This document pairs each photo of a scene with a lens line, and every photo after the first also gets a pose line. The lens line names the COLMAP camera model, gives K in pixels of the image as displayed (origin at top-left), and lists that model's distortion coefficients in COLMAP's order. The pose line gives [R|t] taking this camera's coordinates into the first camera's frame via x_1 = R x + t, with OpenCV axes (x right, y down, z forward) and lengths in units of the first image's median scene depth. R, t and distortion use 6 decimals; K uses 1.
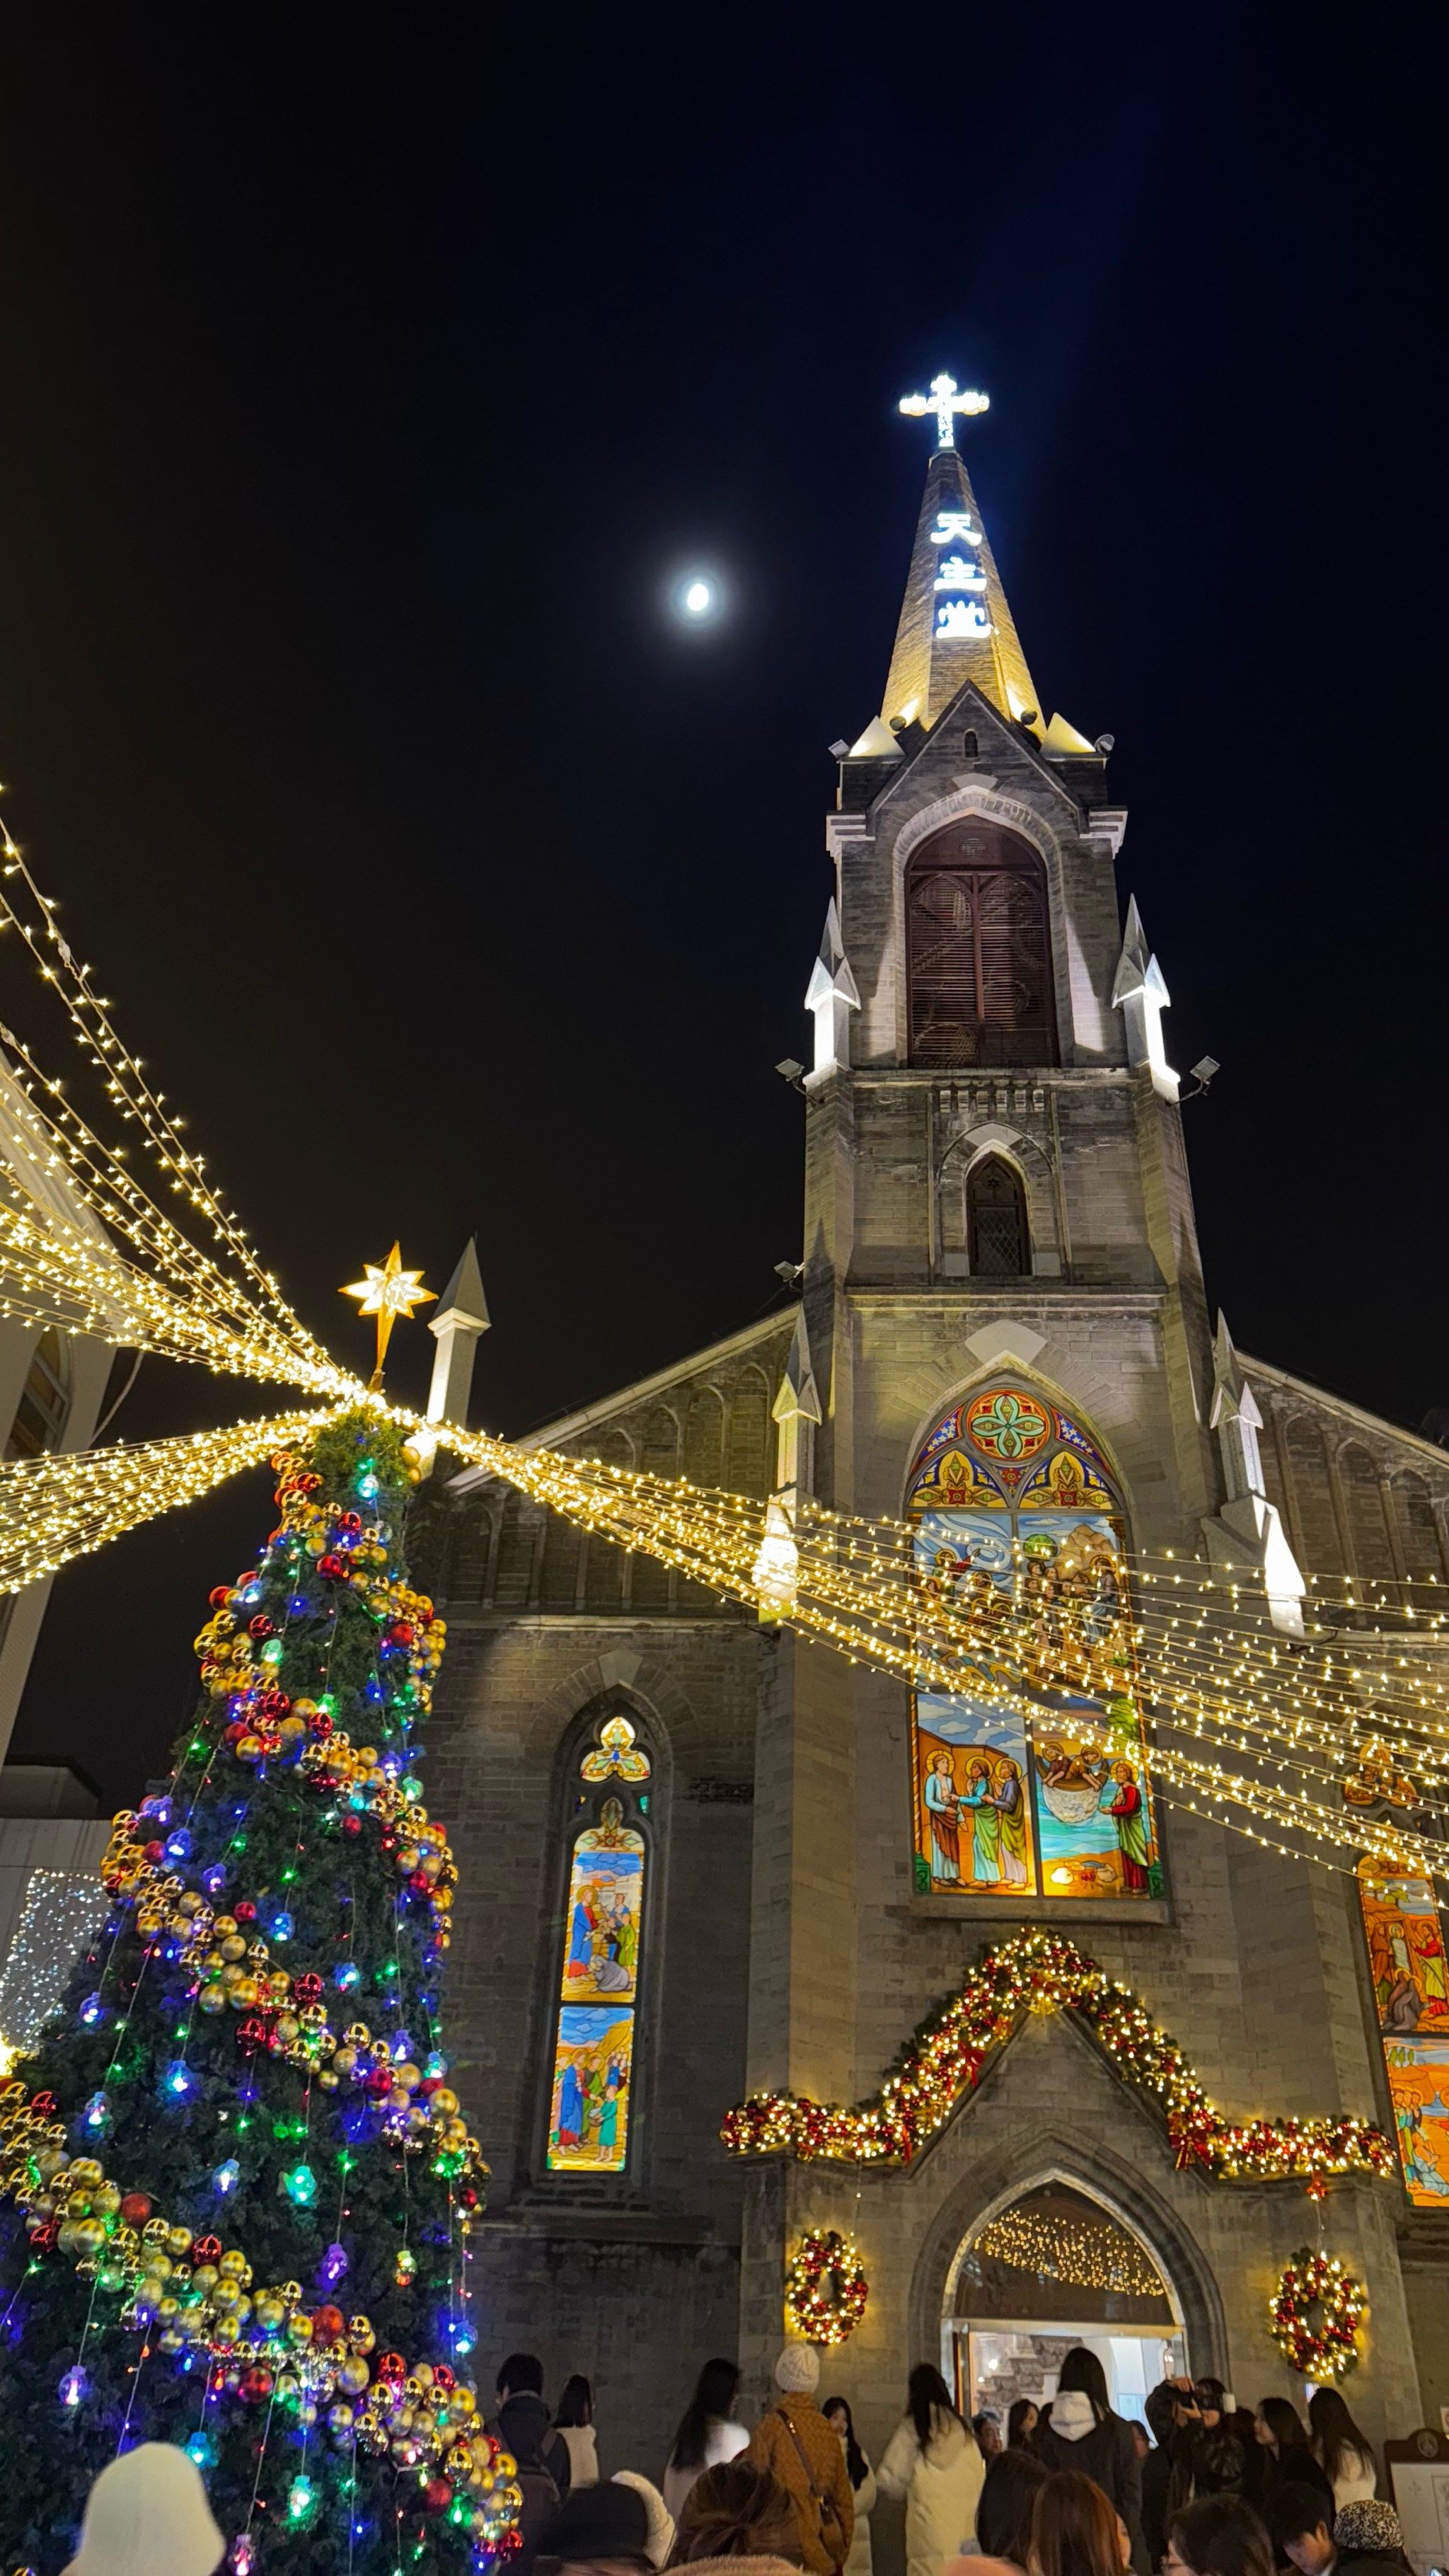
lens RADIAL K [[1705.6, 0, 719.7], [0, 1705.6, 1264.8], [0, 0, 1]] dist [0.016139, -0.015995]
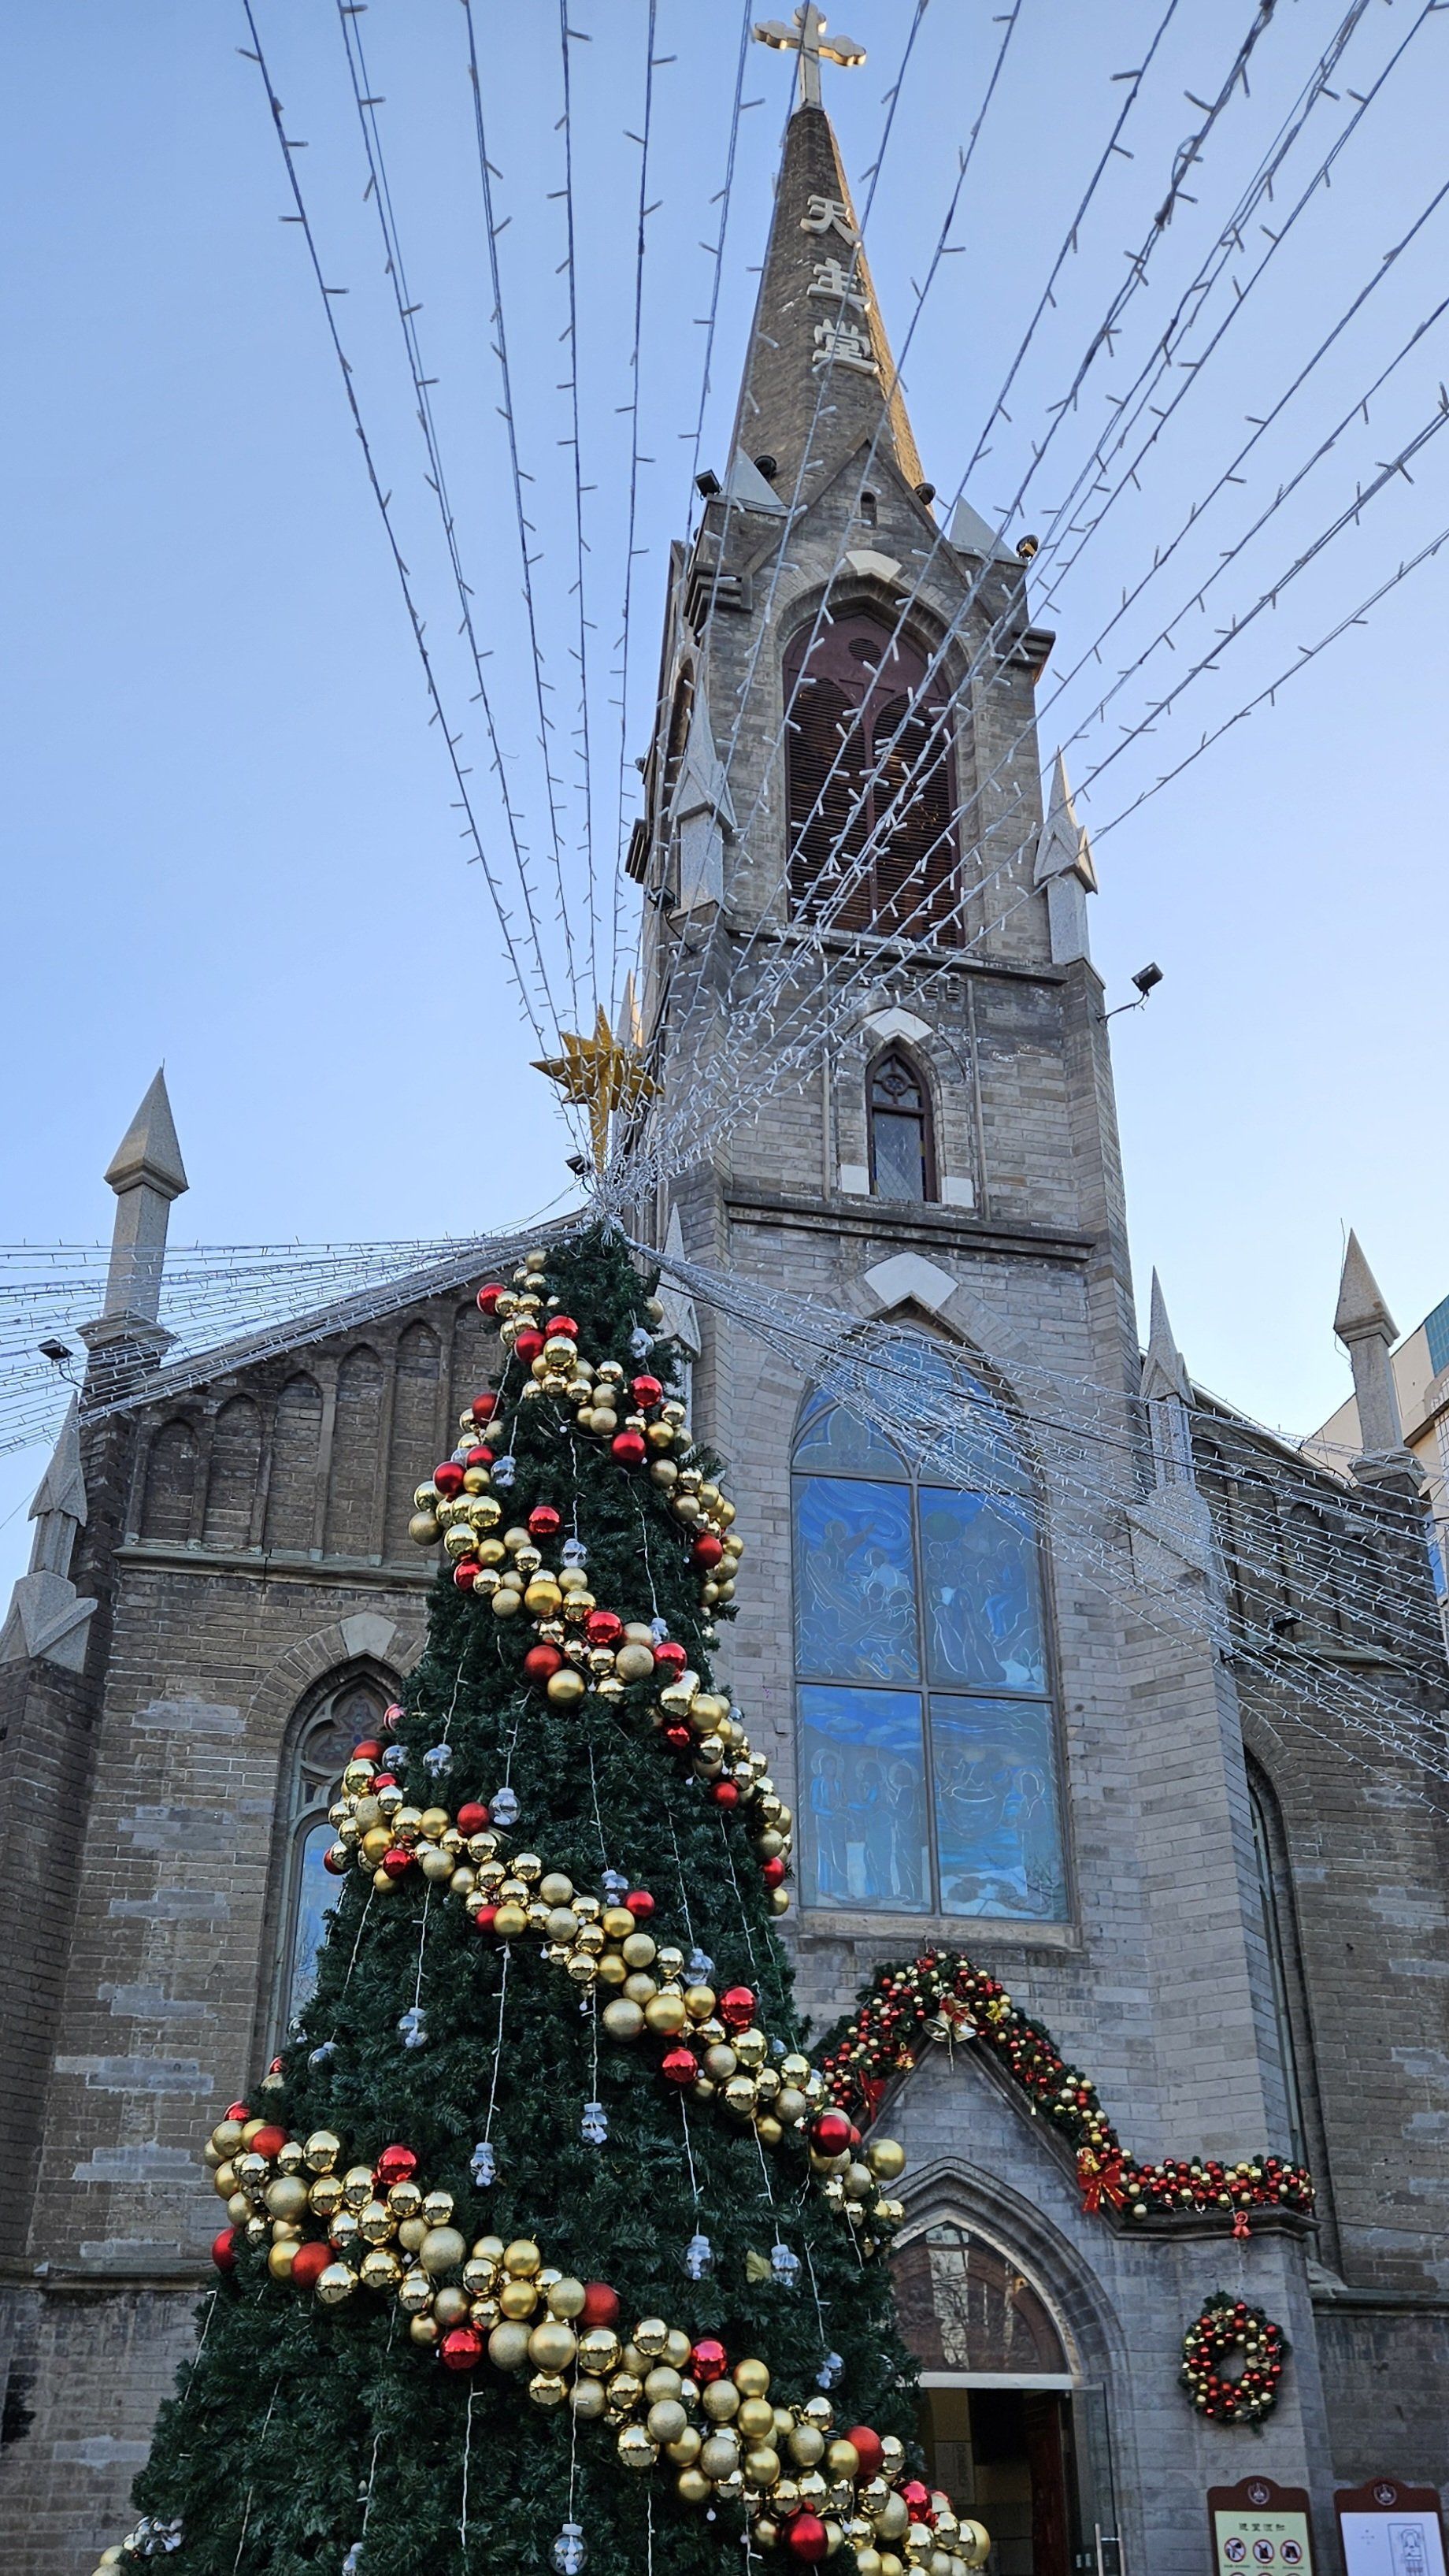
lens RADIAL K [[1974.0, 0, 723.6], [0, 1974.0, 1550.9], [0, 0, 1]] dist [0.093276, -0.009312]
pose [[0.964847, 0.074061, 0.252161, -0.189620], [-0.116428, 0.980636, 0.157473, 0.041191], [-0.235616, -0.181296, 0.954786, 0.094930]]
